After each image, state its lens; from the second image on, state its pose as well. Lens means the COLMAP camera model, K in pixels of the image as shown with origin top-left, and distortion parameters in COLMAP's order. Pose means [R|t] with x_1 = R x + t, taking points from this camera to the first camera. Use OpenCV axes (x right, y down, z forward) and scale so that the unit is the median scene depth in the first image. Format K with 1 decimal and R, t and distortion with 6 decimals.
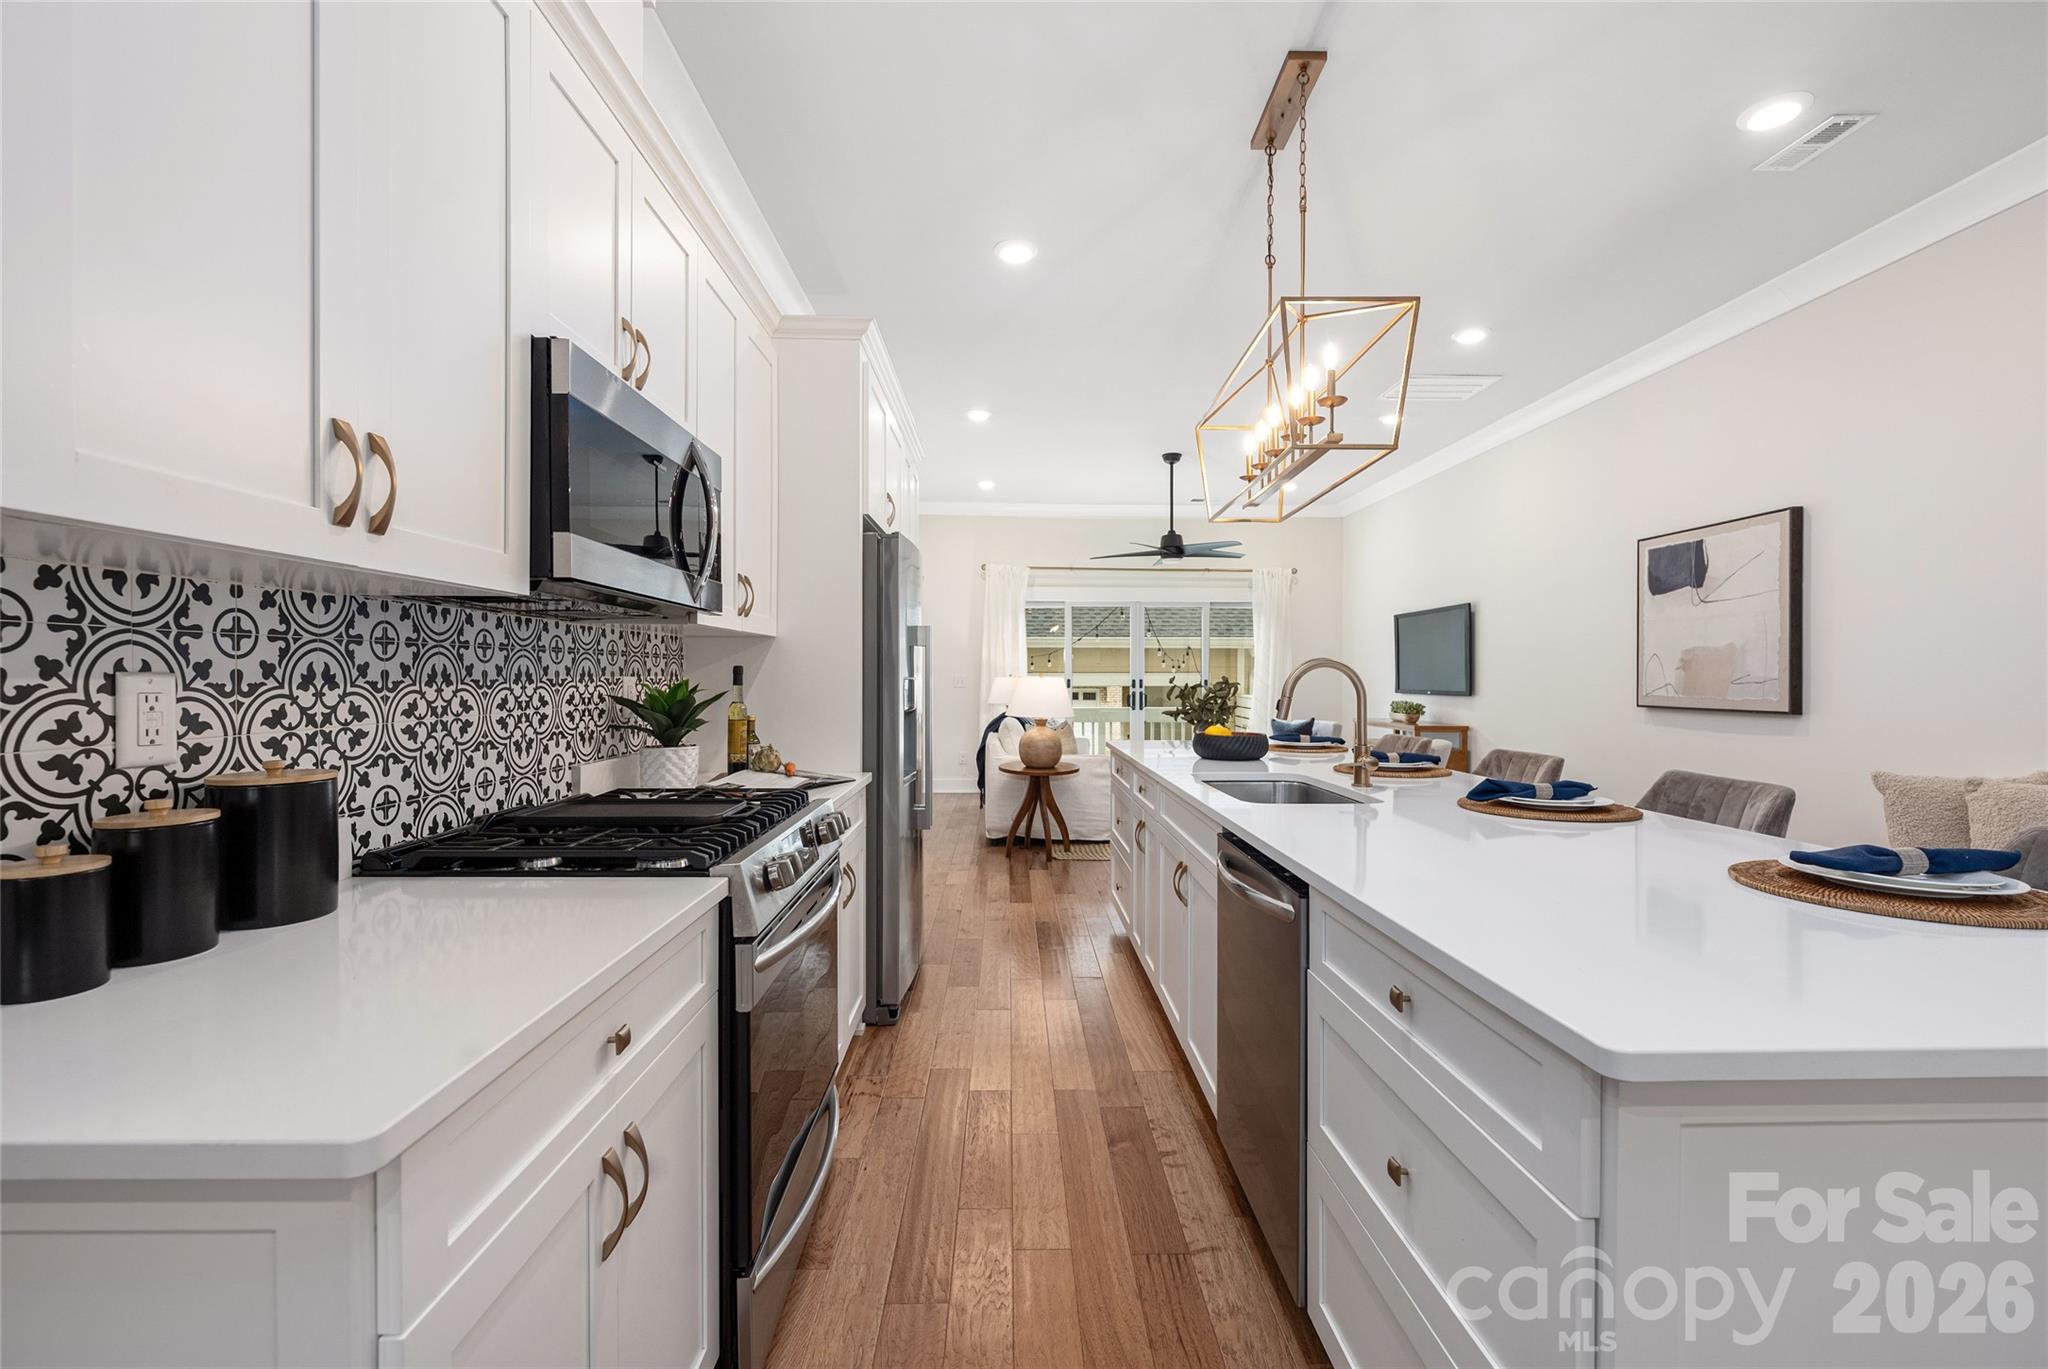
lens RADIAL K [[866.0, 0, 1024.0], [0, 866.0, 684.5], [0, 0, 1]] dist [-0.001431, 0.000054]
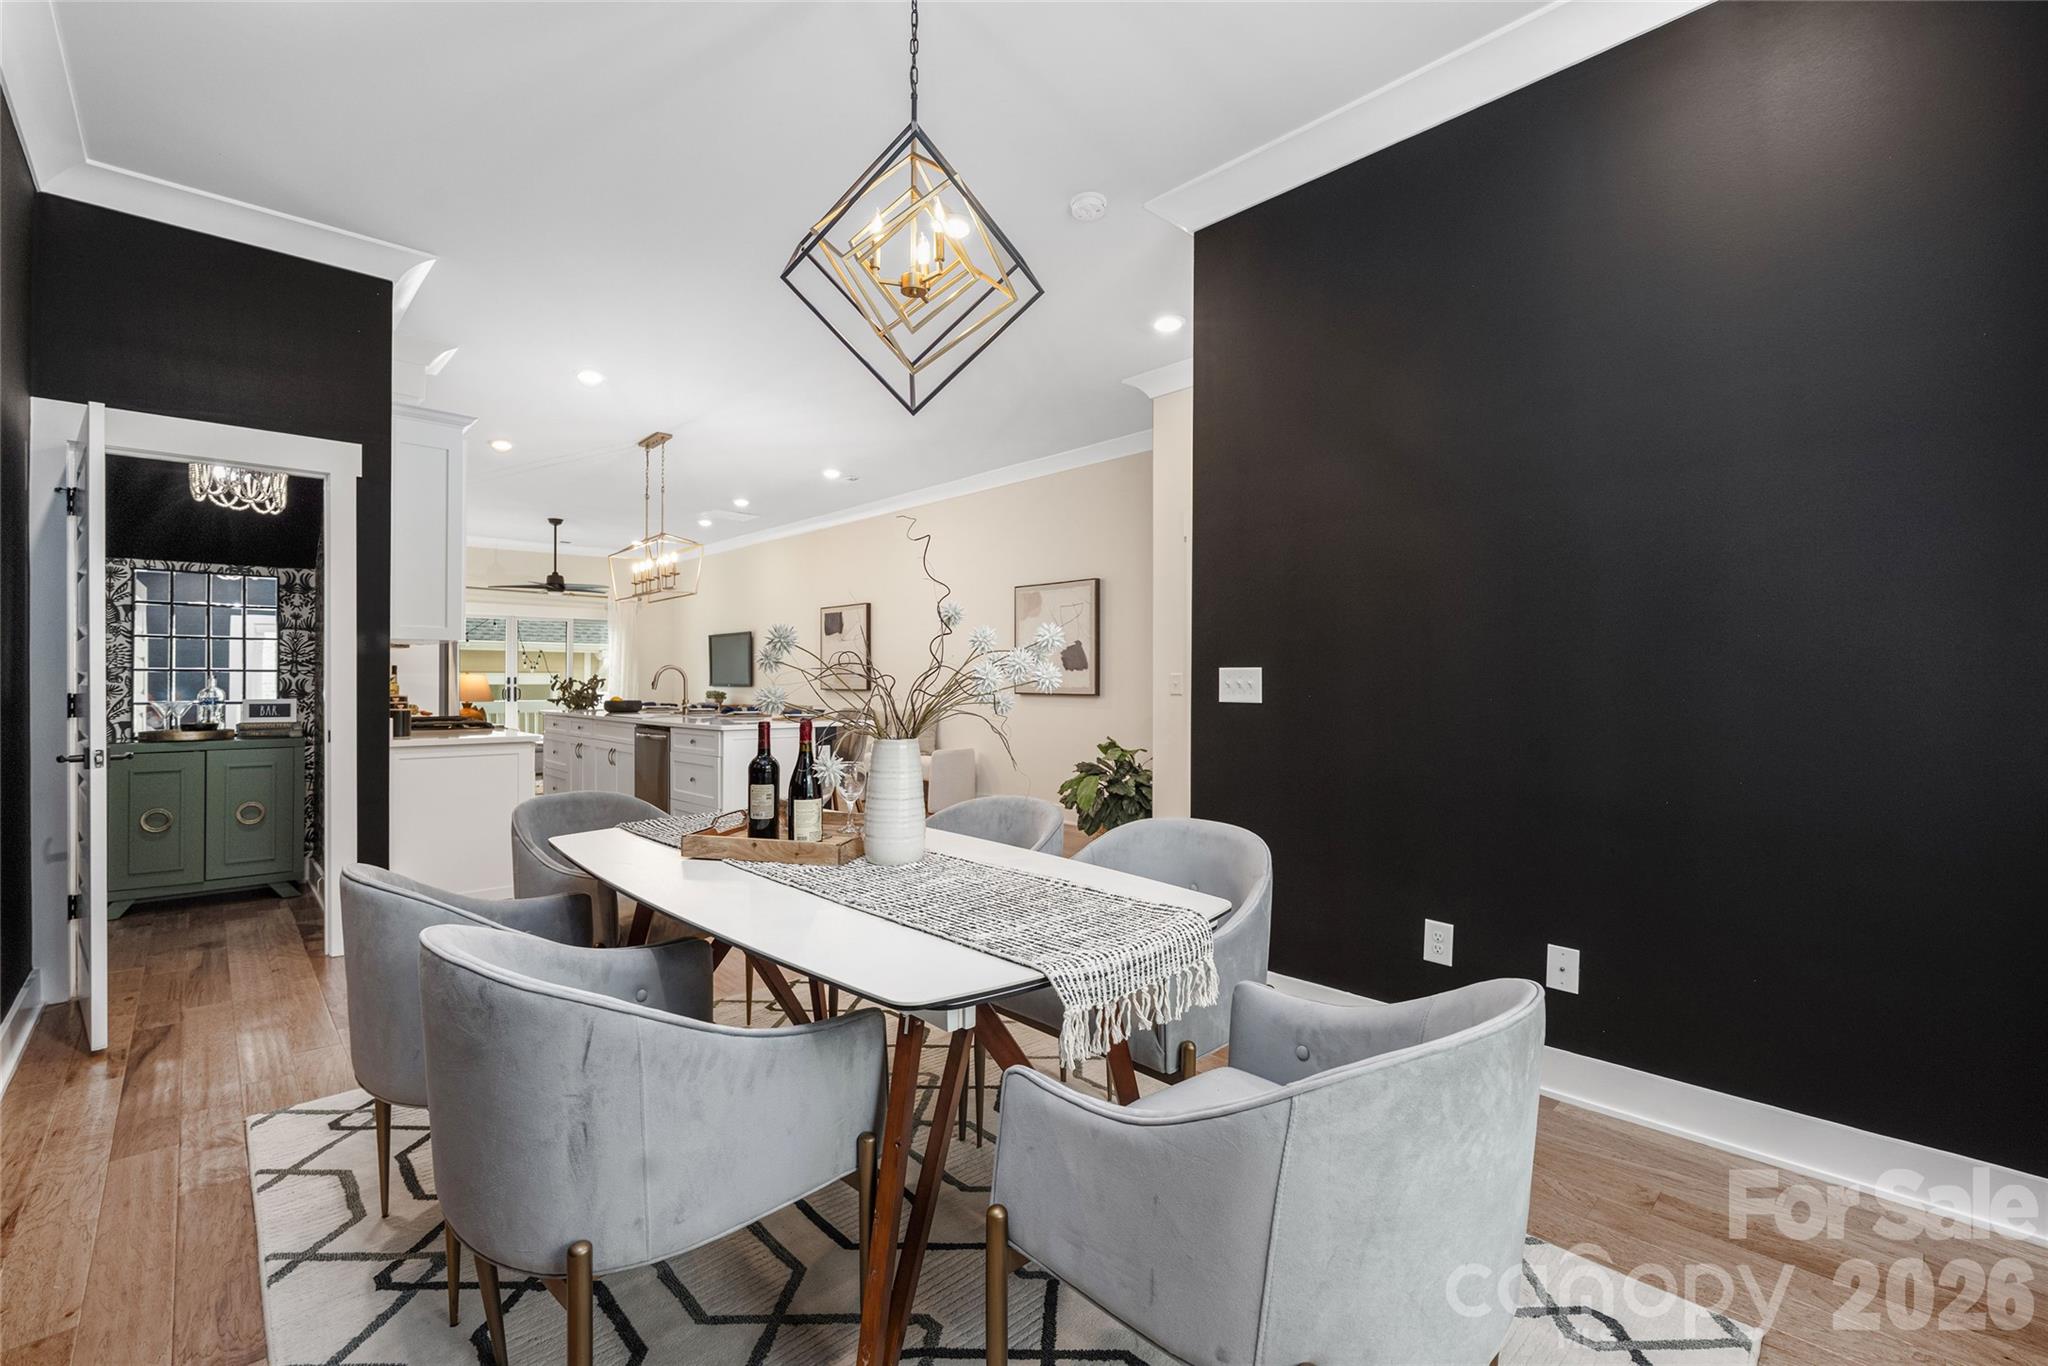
lens RADIAL K [[924.3, 0, 1024.0], [0, 924.3, 683.0], [0, 0, 1]] dist [-0.001581, -0.000066]
pose [[0.753046, -0.000981, 0.657967, -0.251467], [0.004598, 0.999982, -0.003771, 0.014070], [-0.657951, 0.005865, 0.753038, -0.658506]]
